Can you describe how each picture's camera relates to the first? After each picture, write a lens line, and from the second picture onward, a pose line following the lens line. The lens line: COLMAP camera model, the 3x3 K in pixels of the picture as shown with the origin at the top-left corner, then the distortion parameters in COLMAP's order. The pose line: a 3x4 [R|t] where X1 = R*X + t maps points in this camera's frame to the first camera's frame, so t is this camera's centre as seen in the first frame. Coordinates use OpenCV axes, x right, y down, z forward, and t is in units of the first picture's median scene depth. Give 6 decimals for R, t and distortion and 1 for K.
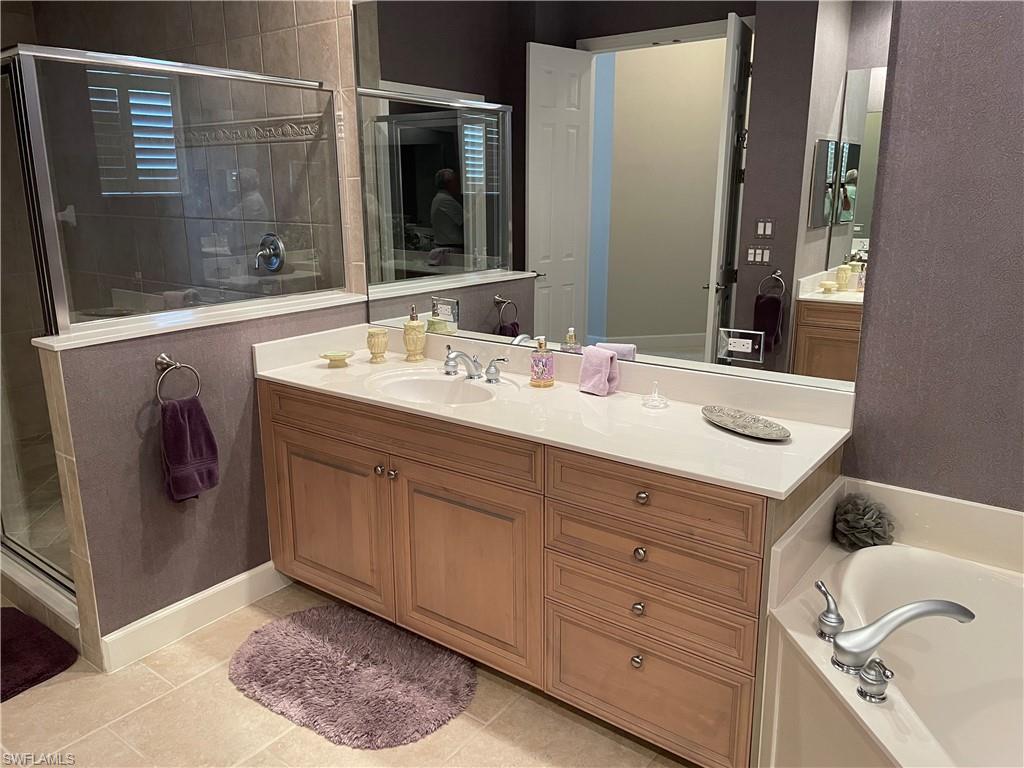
lens RADIAL K [[781.3, 0, 514.1], [0, 781.3, 378.0], [0, 0, 1]] dist [0.096936, -0.136190]
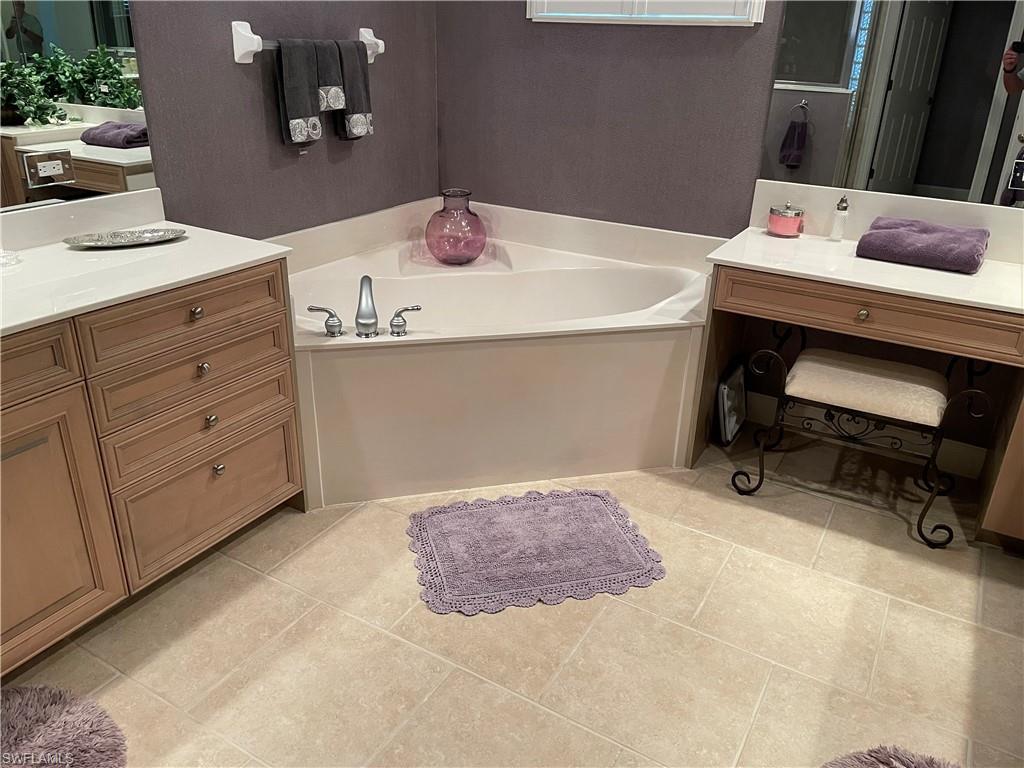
lens RADIAL K [[781.3, 0, 514.1], [0, 781.3, 378.0], [0, 0, 1]] dist [0.096936, -0.136190]
pose [[-0.135715, -0.392651, 0.909619, -0.827631], [0.206795, 0.886665, 0.413596, -0.108032], [-0.968926, 0.244236, -0.039136, 0.641500]]
